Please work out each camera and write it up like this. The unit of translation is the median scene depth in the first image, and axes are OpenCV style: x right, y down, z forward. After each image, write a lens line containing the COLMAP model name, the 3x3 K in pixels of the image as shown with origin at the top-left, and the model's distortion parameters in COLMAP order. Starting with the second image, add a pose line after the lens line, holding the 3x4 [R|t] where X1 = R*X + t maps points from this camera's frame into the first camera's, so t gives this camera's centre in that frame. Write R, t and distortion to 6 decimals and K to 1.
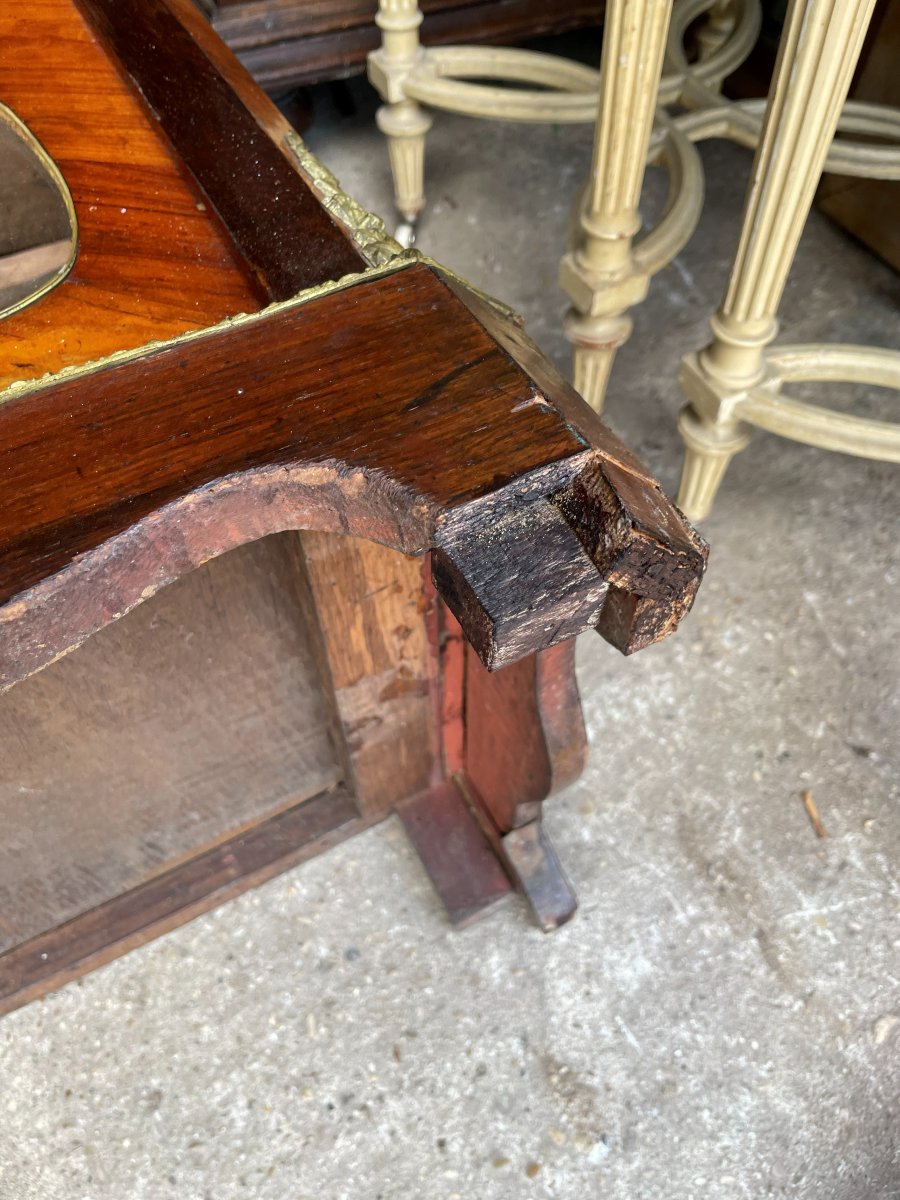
lens RADIAL K [[923.9, 0, 450.0], [0, 923.9, 600.0], [0, 0, 1]] dist [0.083517, -0.132175]
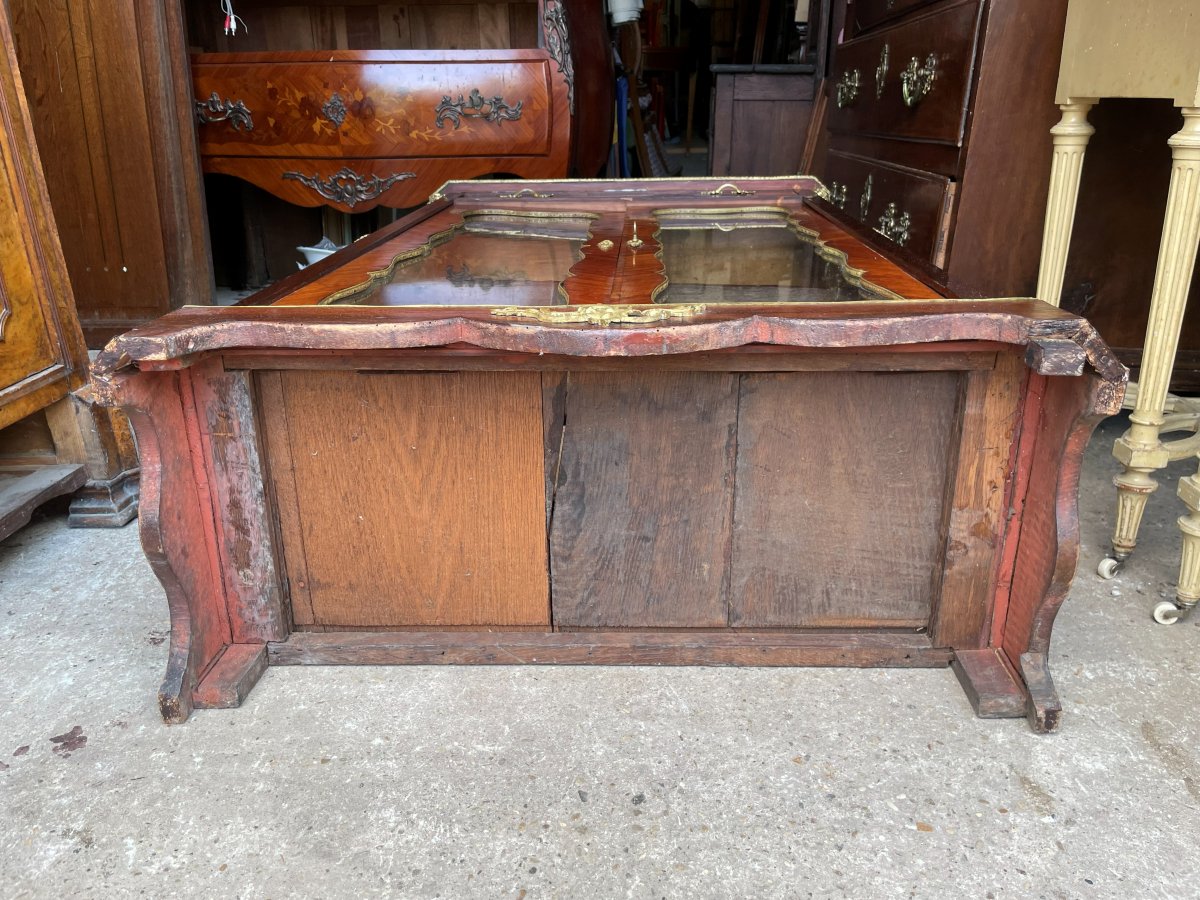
lens RADIAL K [[923.9, 0, 600.0], [0, 923.9, 450.0], [0, 0, 1]] dist [0.083517, -0.132175]
pose [[0.868668, 0.170048, -0.465295, 0.122724], [-0.401359, 0.792141, -0.459808, 1.079110], [0.290390, 0.586171, 0.756358, -0.781015]]
